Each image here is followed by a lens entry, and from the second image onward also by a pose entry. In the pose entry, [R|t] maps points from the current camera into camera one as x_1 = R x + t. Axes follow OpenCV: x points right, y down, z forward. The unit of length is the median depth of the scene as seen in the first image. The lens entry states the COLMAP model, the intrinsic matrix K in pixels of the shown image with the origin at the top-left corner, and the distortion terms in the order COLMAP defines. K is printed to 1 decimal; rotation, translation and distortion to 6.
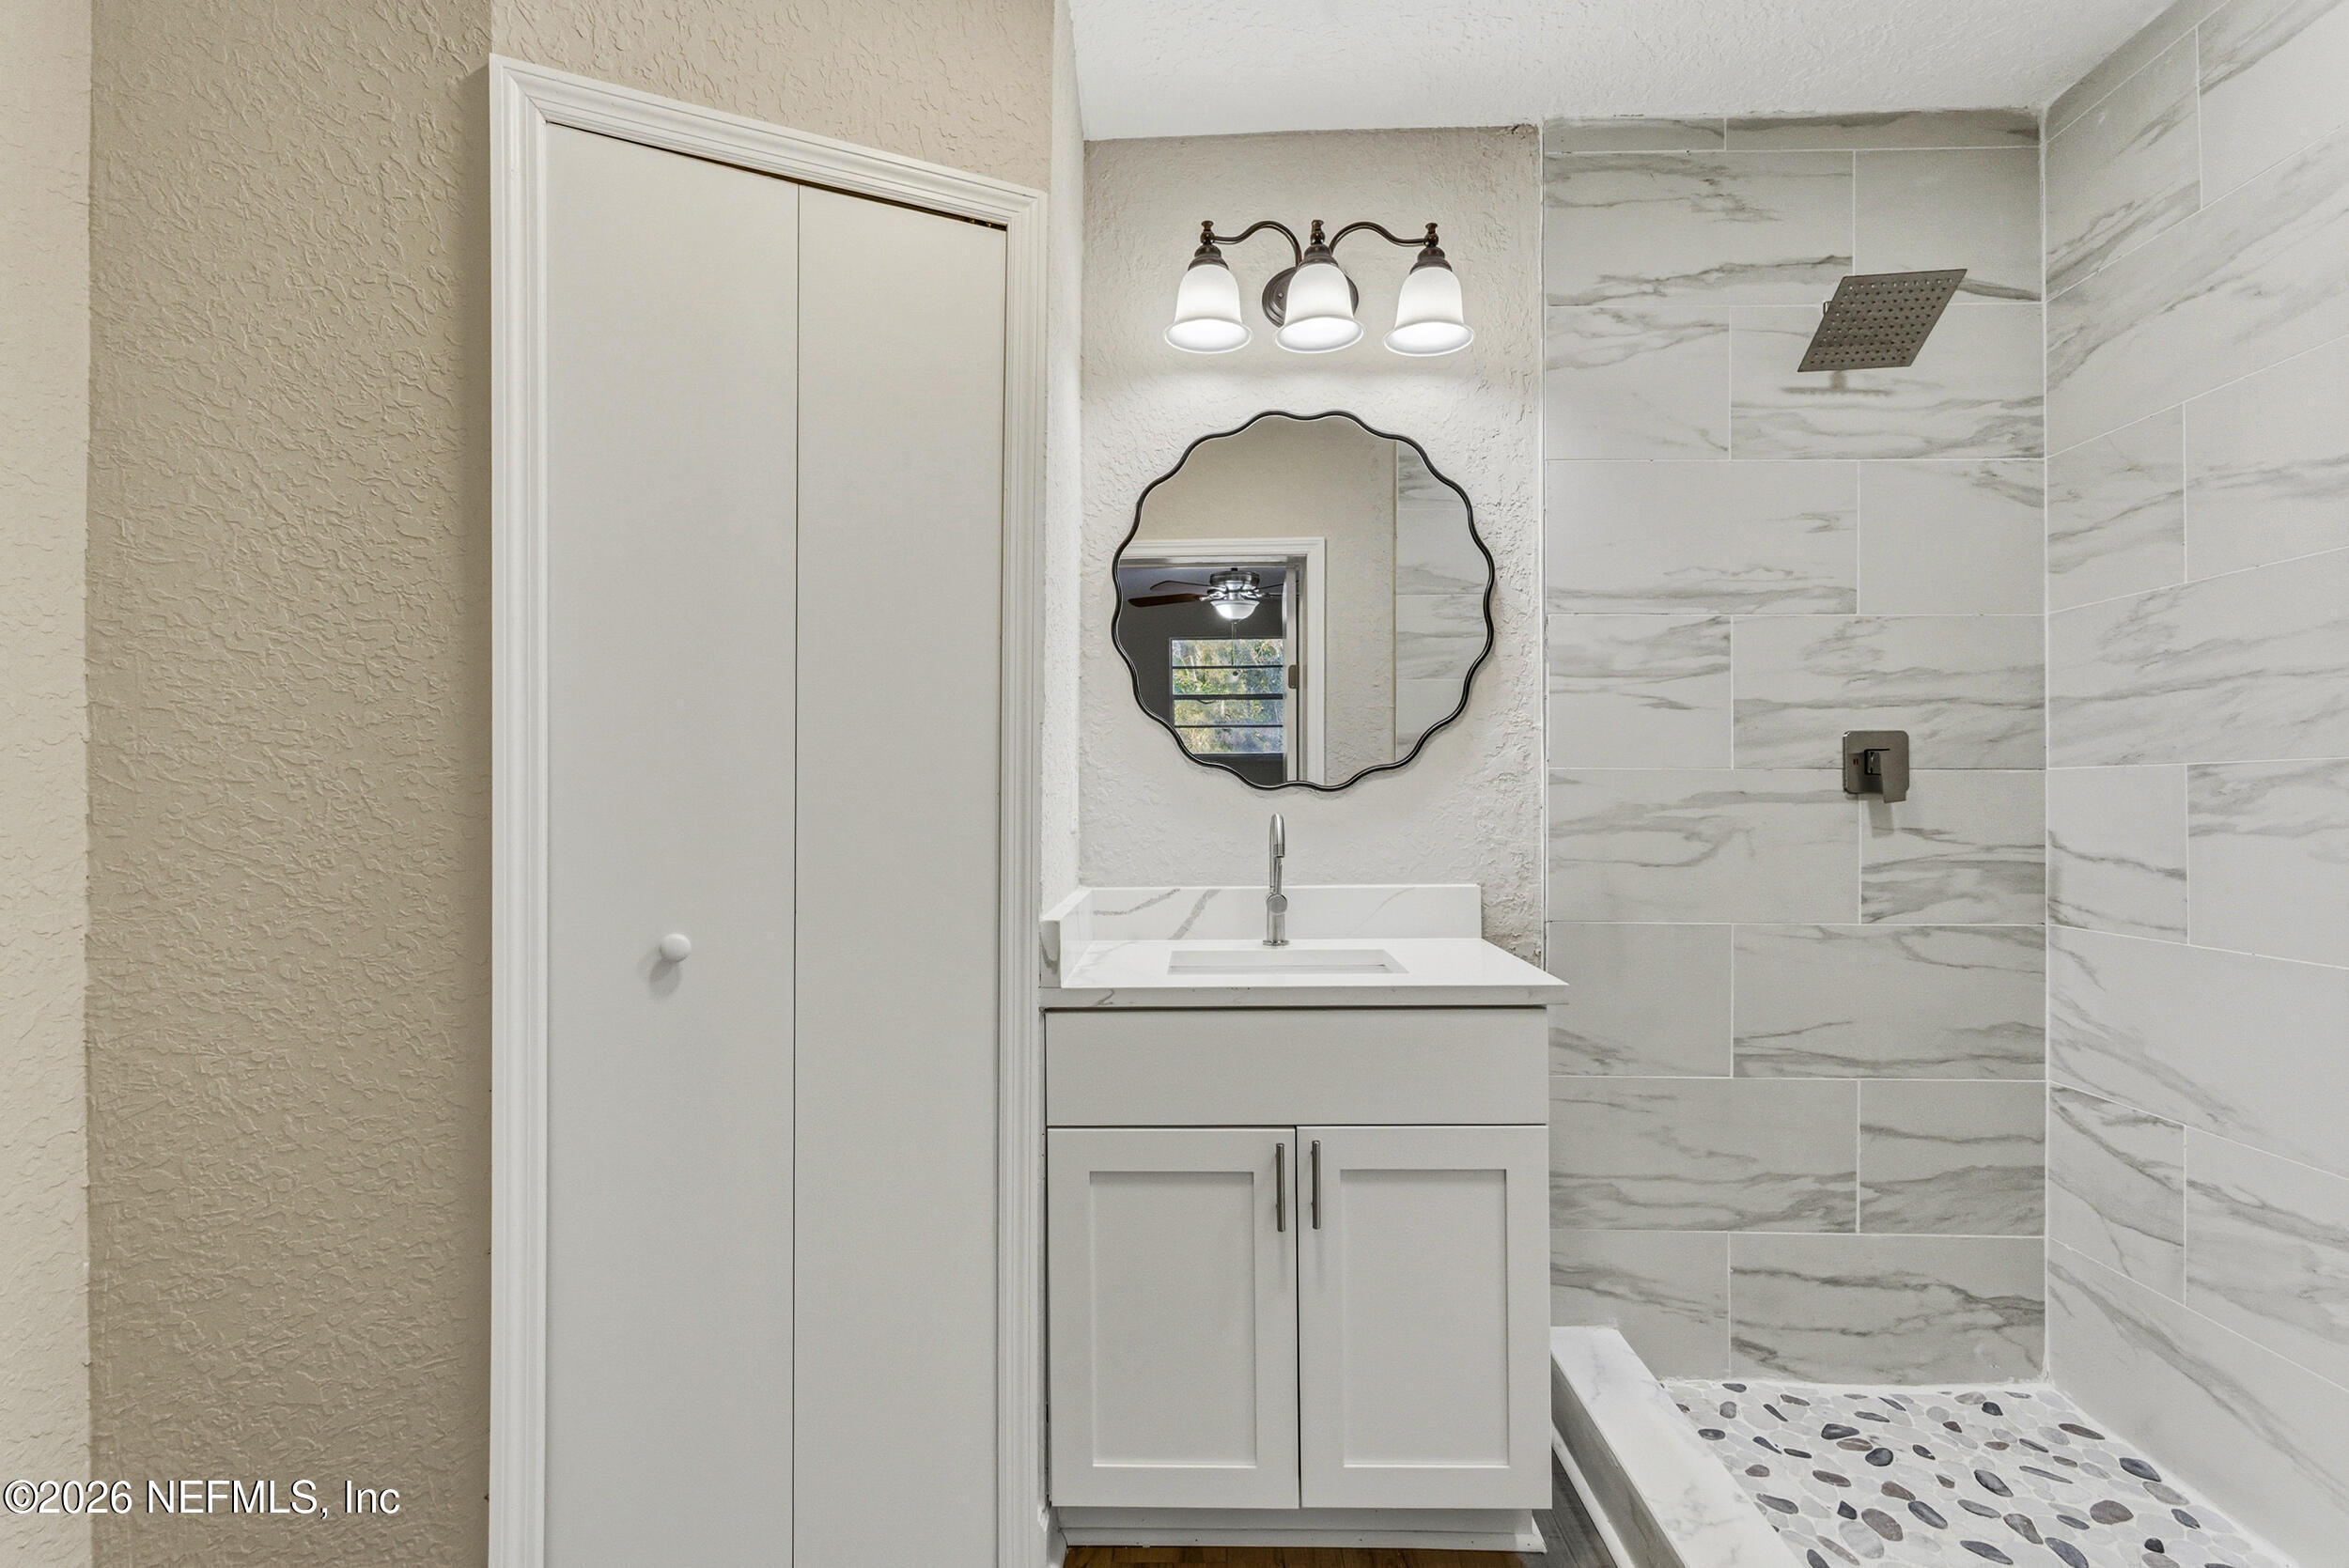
lens RADIAL K [[1061.3, 0, 1175.3], [0, 1061.3, 794.1], [0, 0, 1]] dist [0.000539, 0.001203]
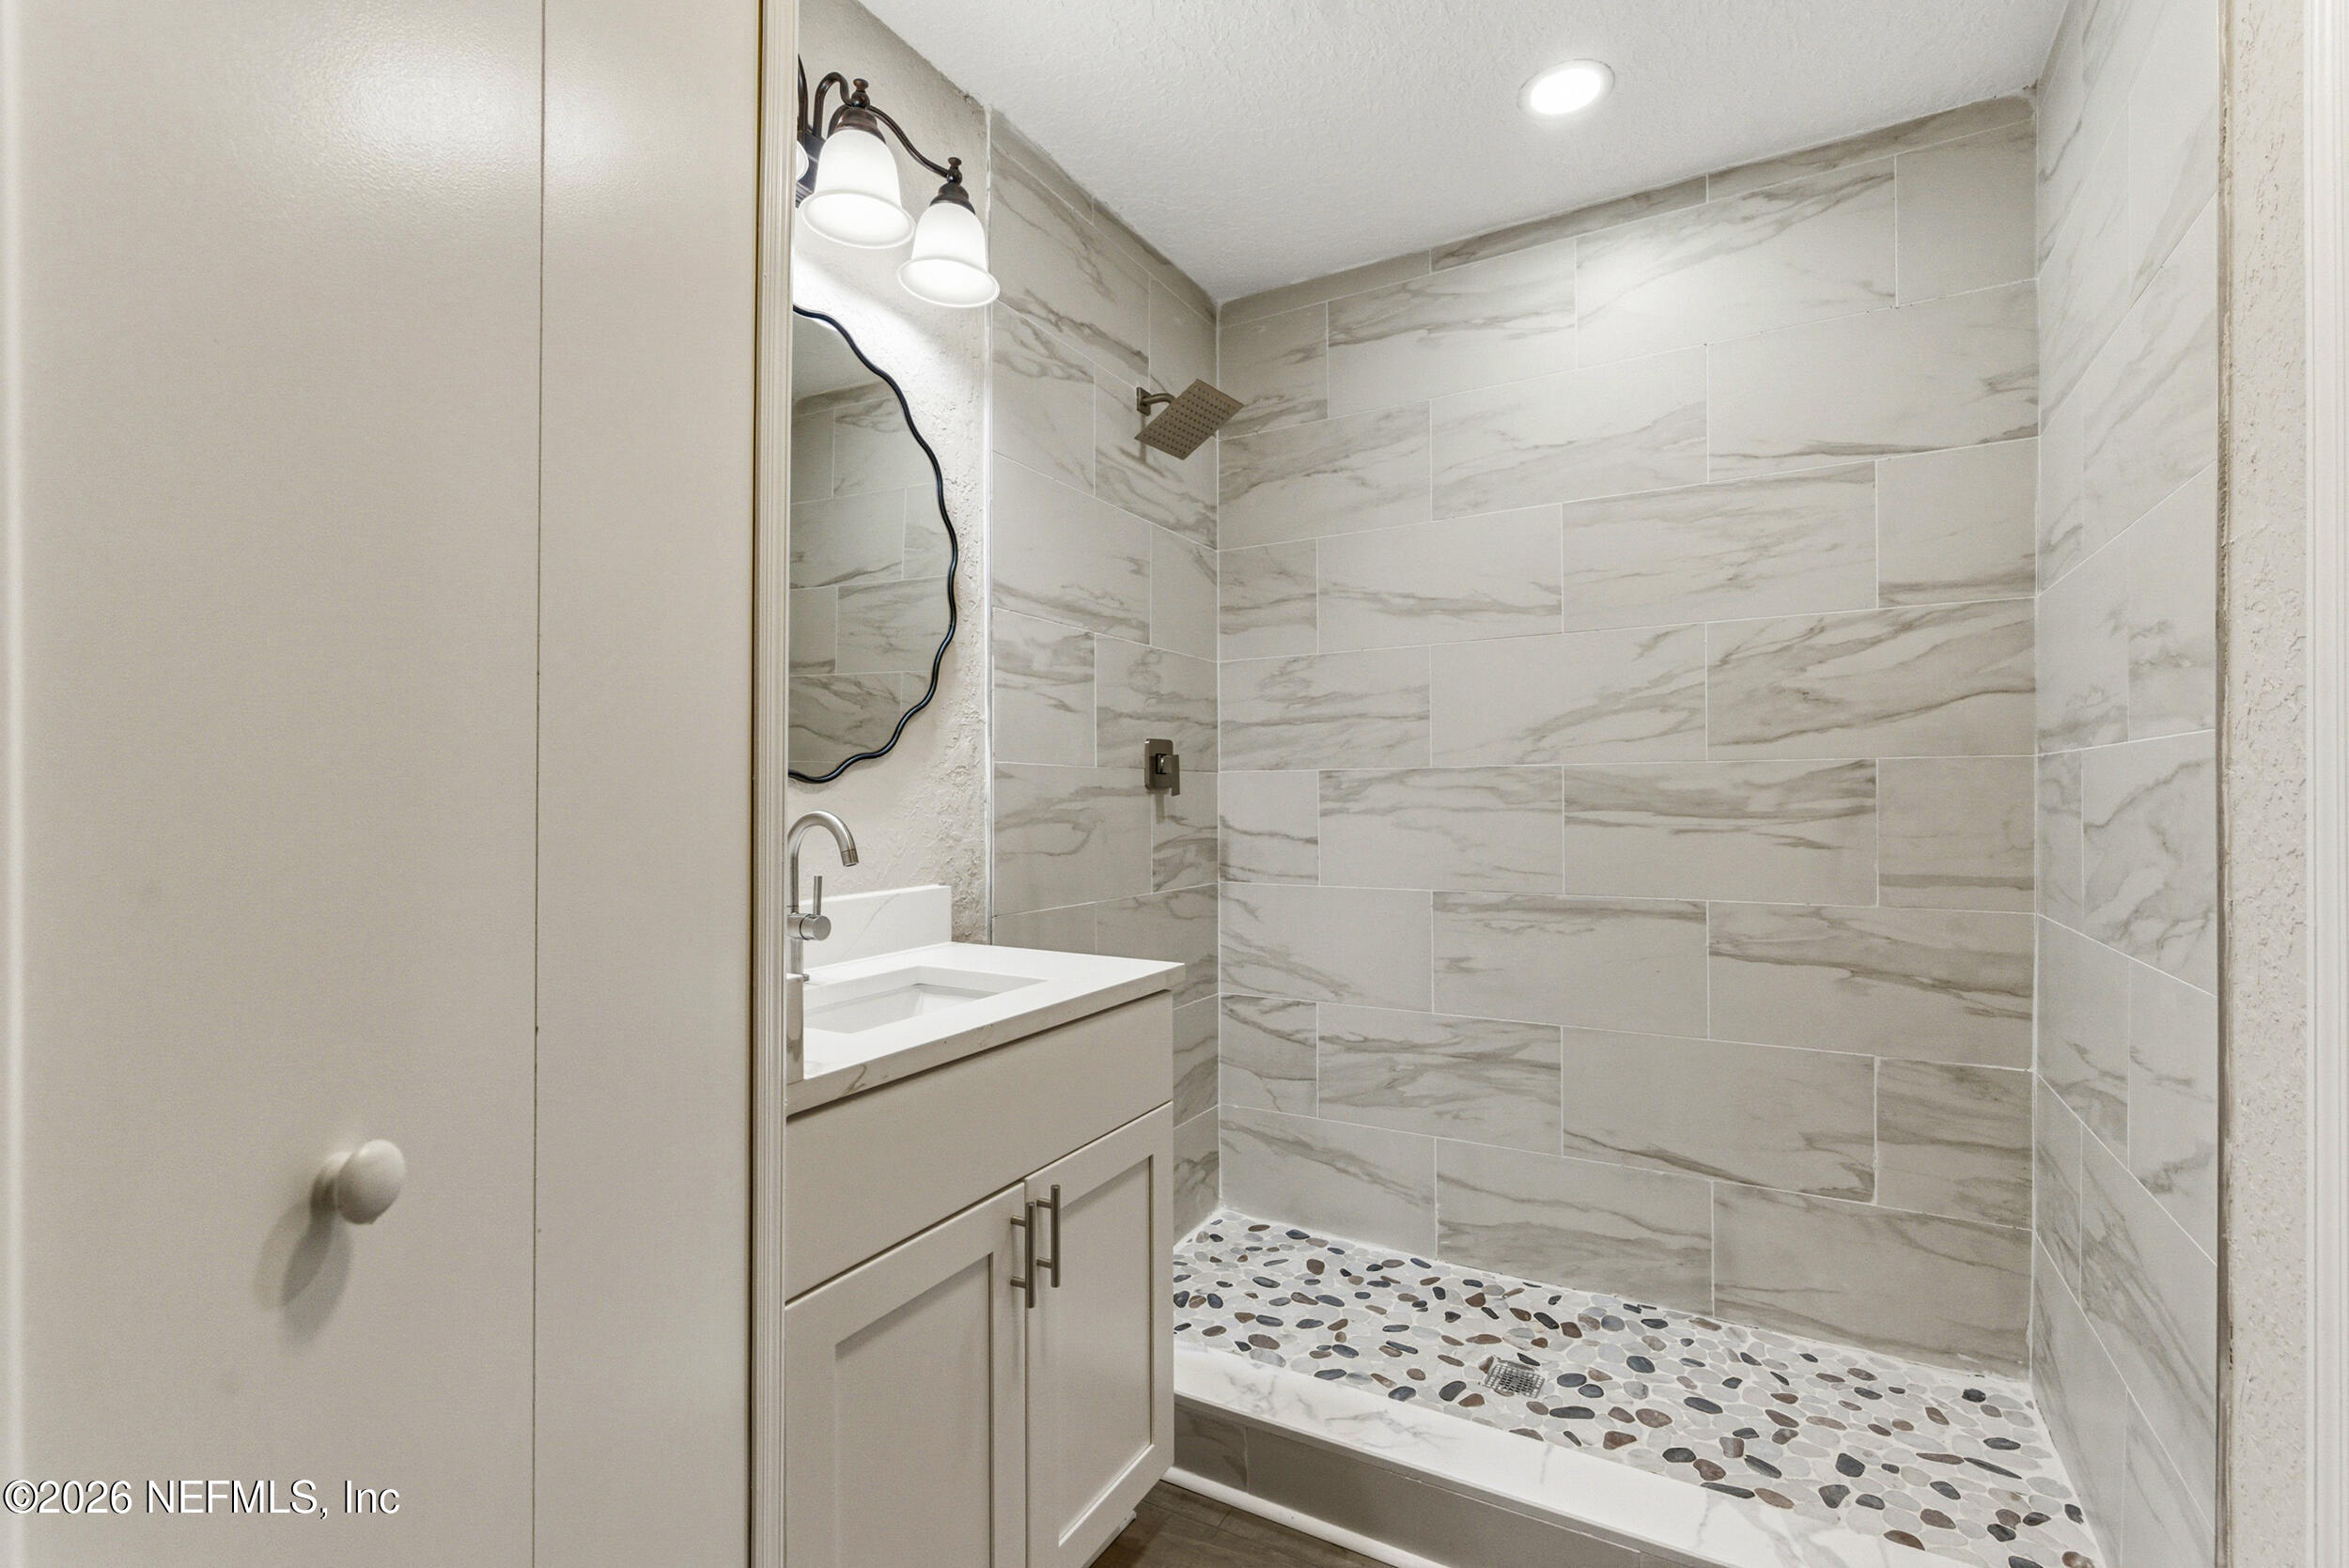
lens RADIAL K [[1061.3, 0, 1168.4], [0, 1061.3, 794.3], [0, 0, 1]] dist [0.000539, 0.001203]
pose [[0.474309, -0.000013, 0.880359, -0.457290], [0.001623, 0.999998, -0.000859, 0.007127], [-0.880357, 0.001836, 0.474308, 0.397029]]
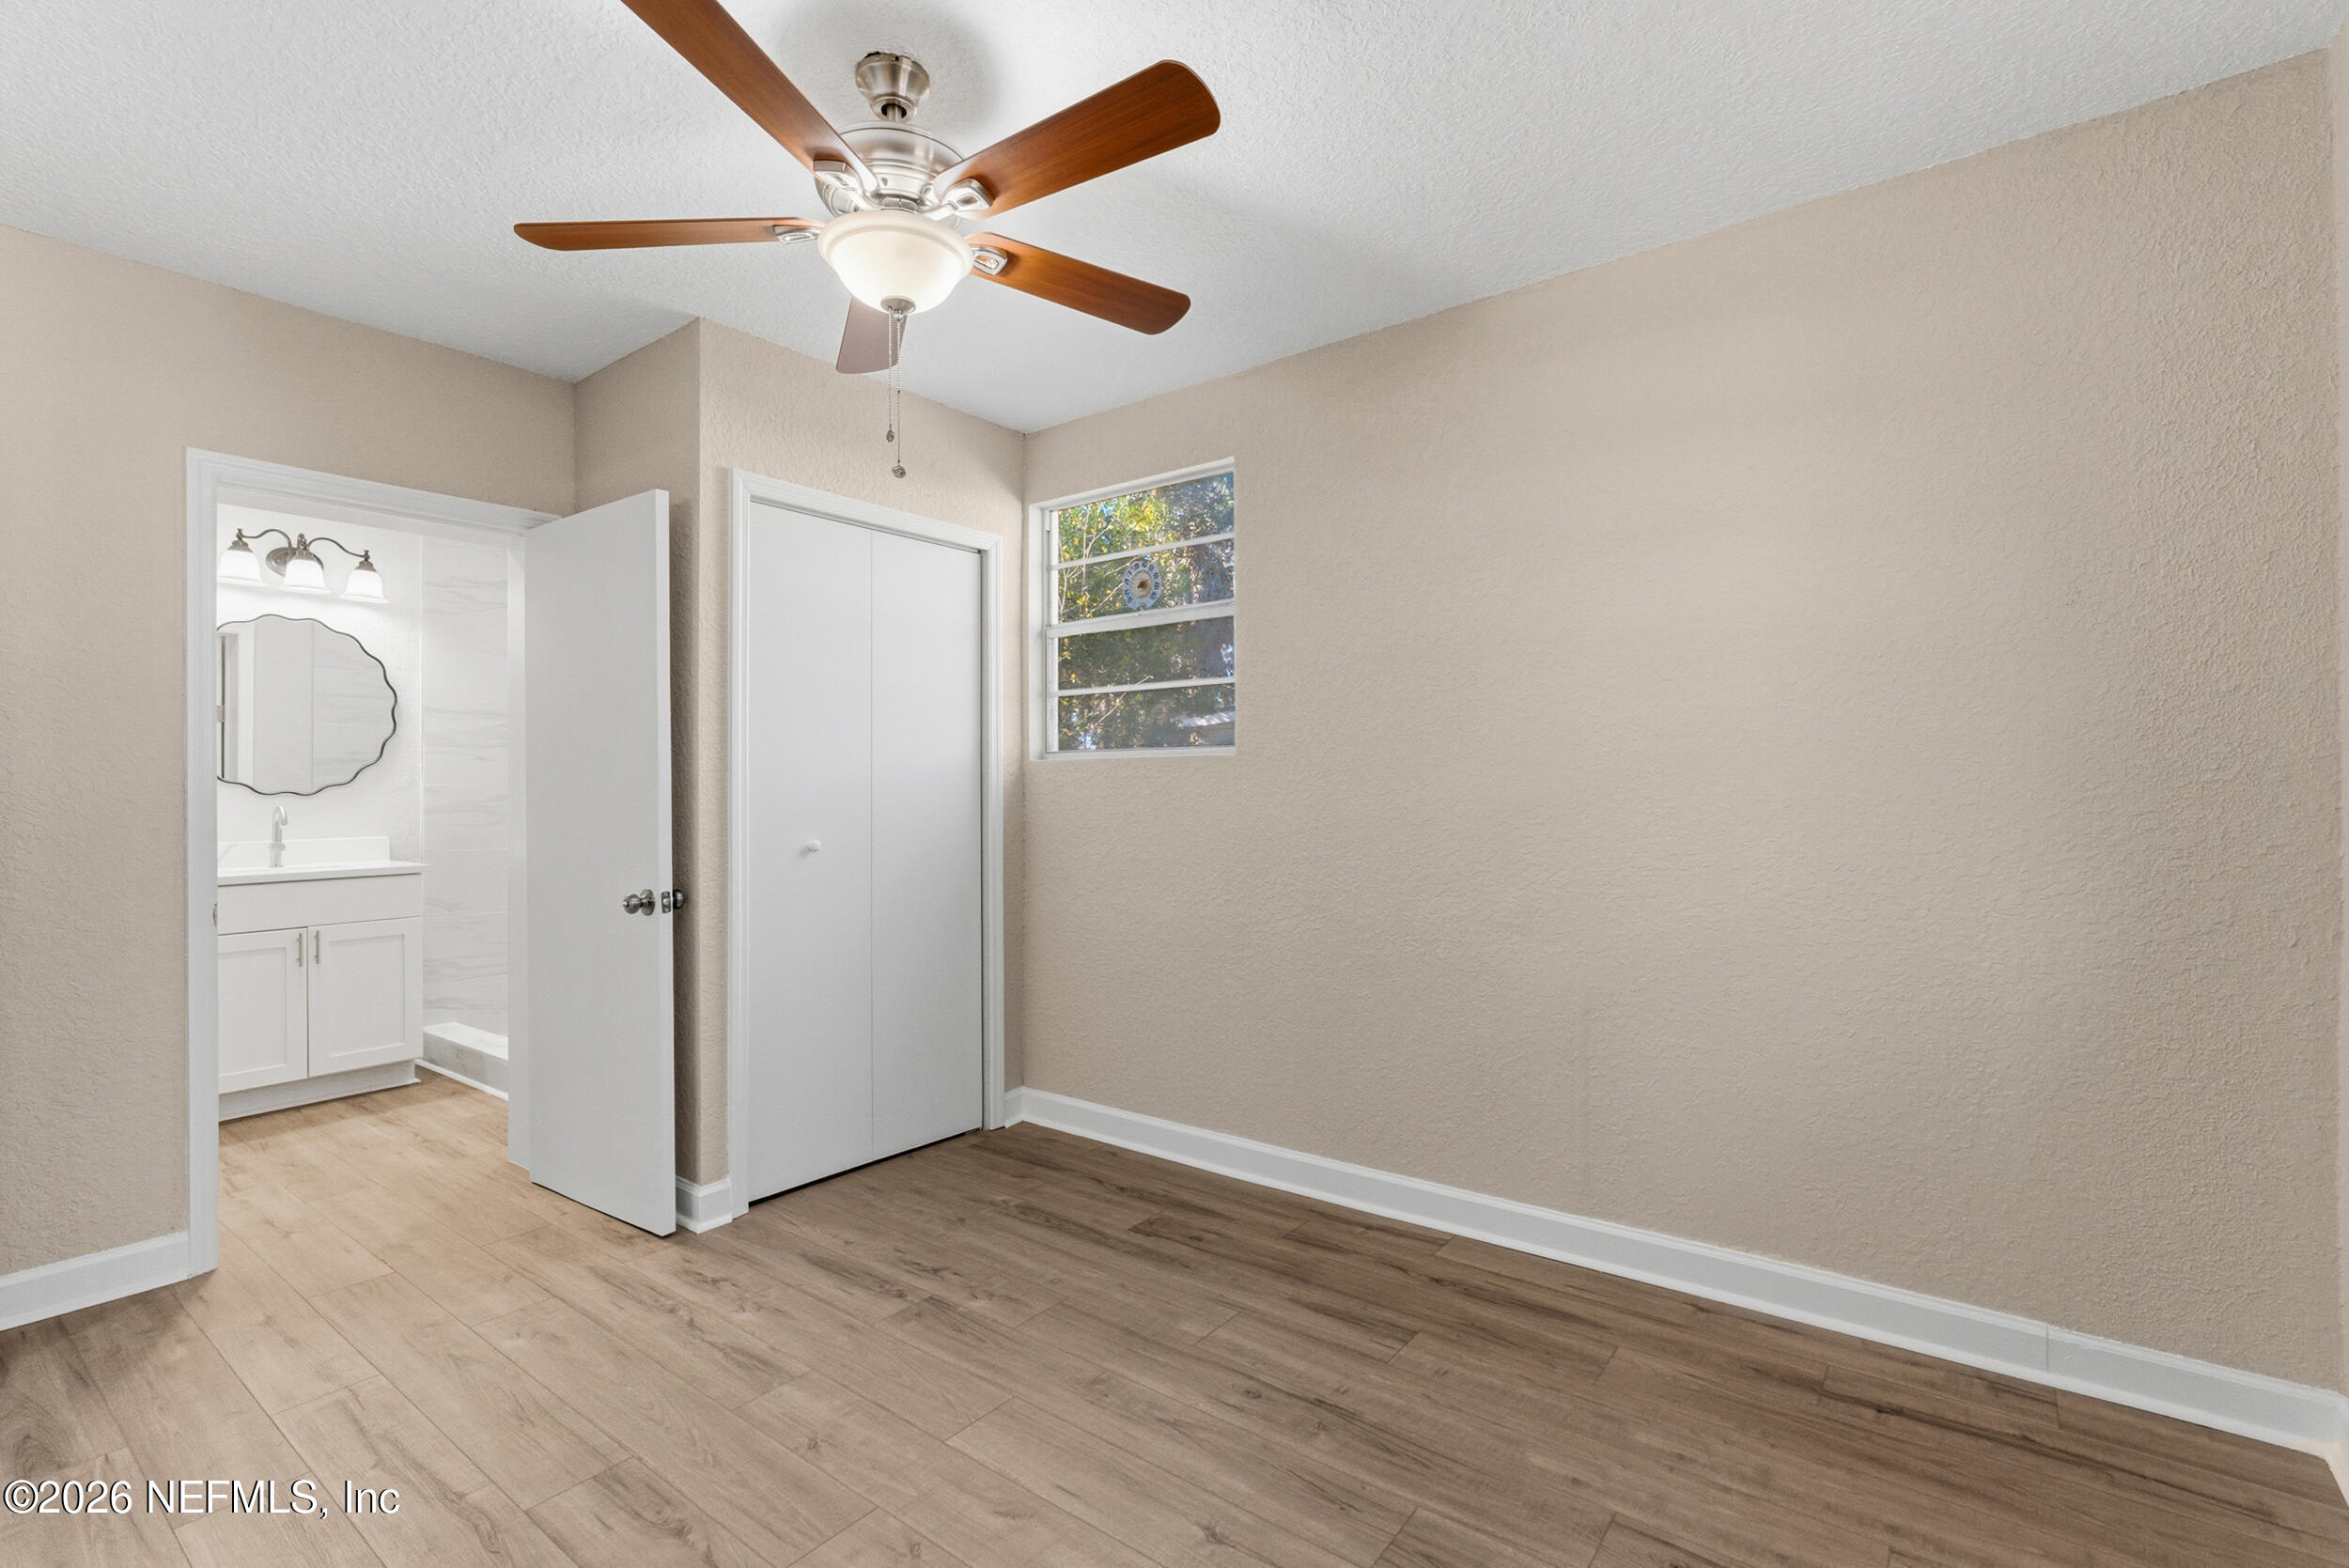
lens RADIAL K [[1061.3, 0, 1178.6], [0, 1061.3, 778.6], [0, 0, 1]] dist [0.000539, 0.001203]
pose [[0.581710, 0.009707, 0.813338, -0.589166], [0.005175, 0.999864, -0.015634, 0.006161], [-0.813379, 0.013304, 0.581581, -1.726283]]
